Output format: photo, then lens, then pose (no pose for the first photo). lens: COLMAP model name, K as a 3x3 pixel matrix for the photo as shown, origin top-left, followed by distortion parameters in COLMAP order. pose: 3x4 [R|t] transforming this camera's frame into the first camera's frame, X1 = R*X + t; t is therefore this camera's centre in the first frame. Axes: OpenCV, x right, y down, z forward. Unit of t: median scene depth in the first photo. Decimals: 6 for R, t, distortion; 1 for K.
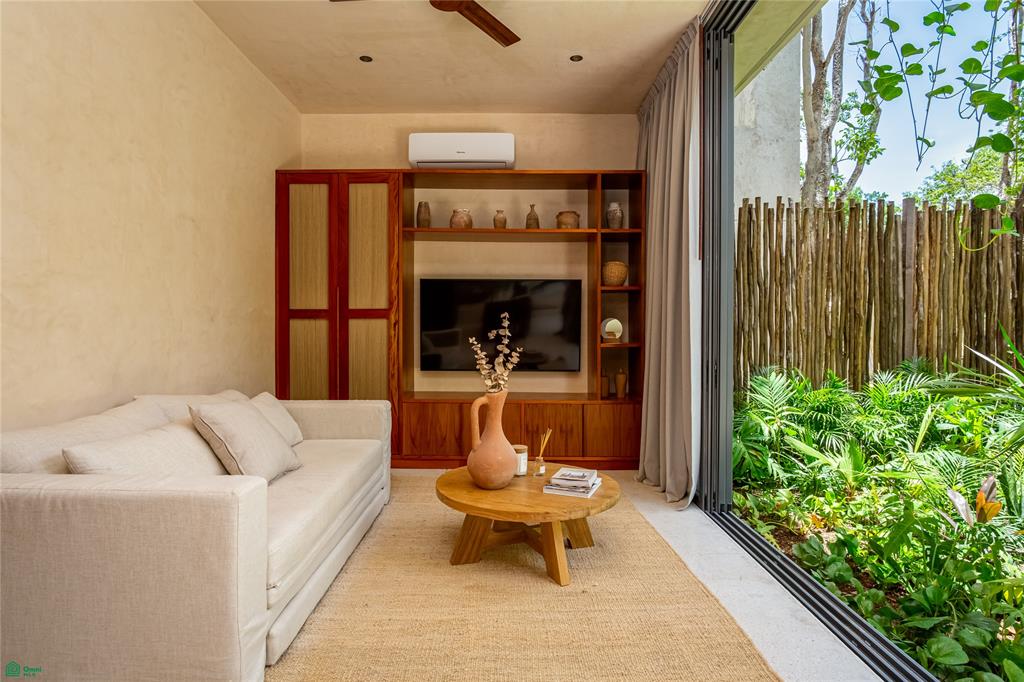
lens RADIAL K [[590.1, 0, 507.8], [0, 590.1, 335.6], [0, 0, 1]] dist [-0.003410, -0.000082]
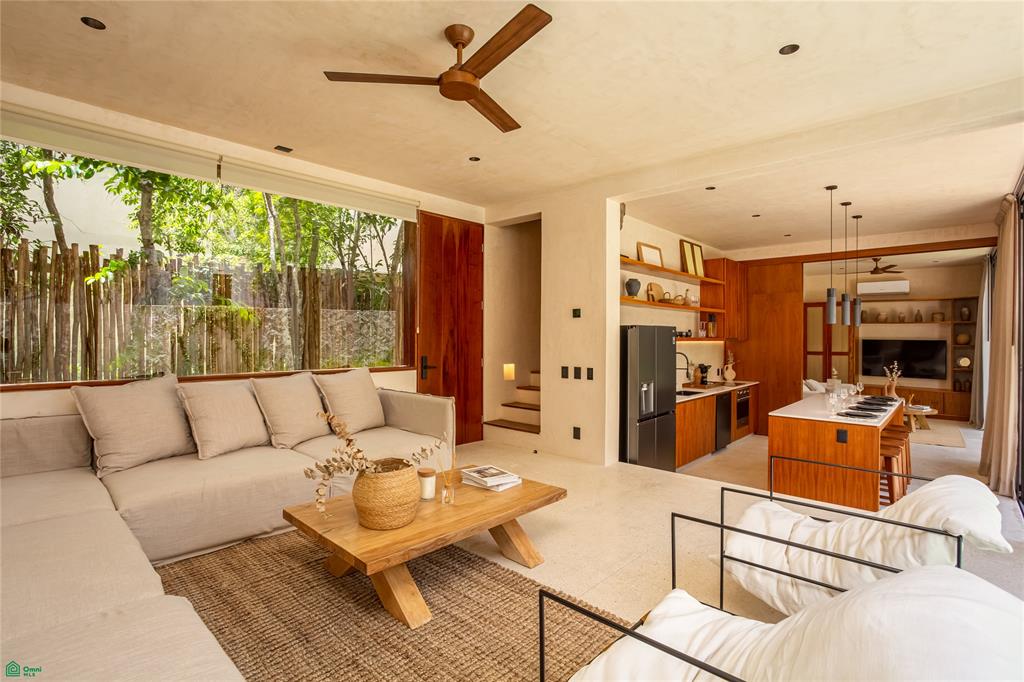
lens RADIAL K [[490.9, 0, 511.3], [0, 490.9, 332.4], [0, 0, 1]] dist [-0.005849, 0.006686]
pose [[0.736797, 0.000267, -0.676114, 0.173618], [-0.008358, 0.999927, -0.008714, -0.097962], [0.676063, 0.012072, 0.736745, -1.645367]]
